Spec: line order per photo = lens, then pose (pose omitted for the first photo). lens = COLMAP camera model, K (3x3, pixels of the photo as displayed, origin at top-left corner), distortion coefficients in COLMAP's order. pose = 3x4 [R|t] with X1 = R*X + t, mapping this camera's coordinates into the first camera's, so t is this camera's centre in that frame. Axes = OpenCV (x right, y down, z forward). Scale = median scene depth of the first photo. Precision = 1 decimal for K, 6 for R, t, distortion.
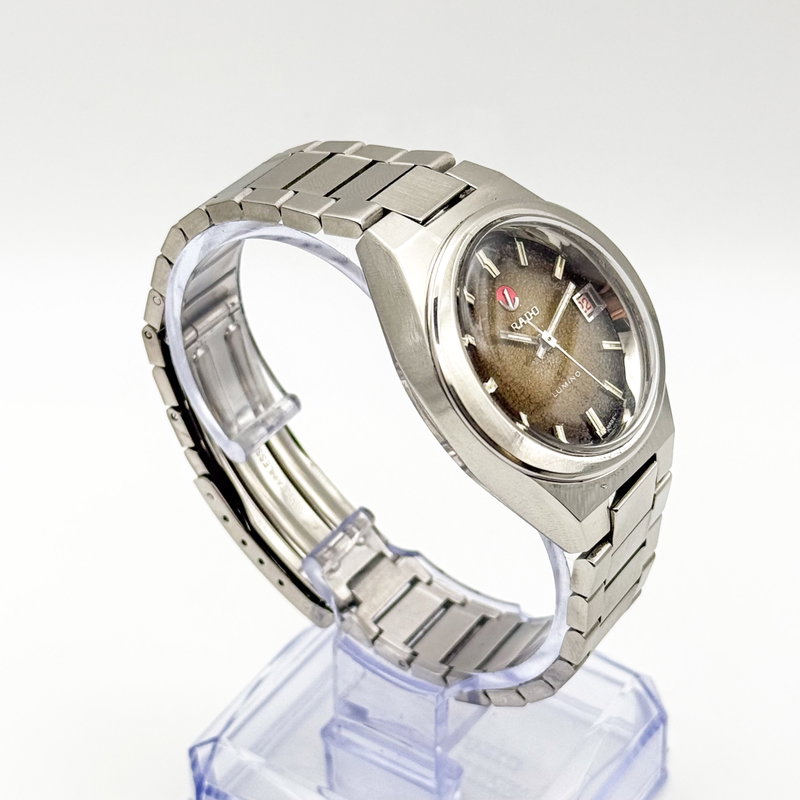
lens RADIAL K [[2118.3, 0, 400.0], [0, 2118.3, 400.0], [0, 0, 1]] dist [0.854205, -37.112992]
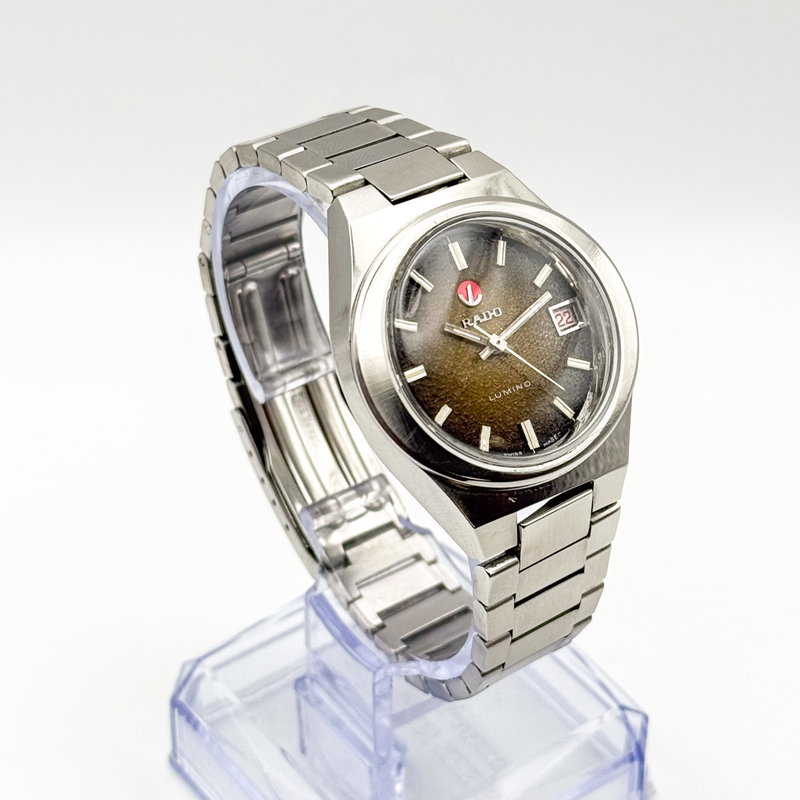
lens RADIAL K [[2118.3, 0, 400.0], [0, 2118.3, 400.0], [0, 0, 1]] dist [0.854205, -37.112992]
pose [[0.945158, 0.218530, -0.242735, 0.252583], [-0.213927, 0.975789, 0.045500, -0.034937], [0.246801, 0.008922, 0.969025, 0.028070]]
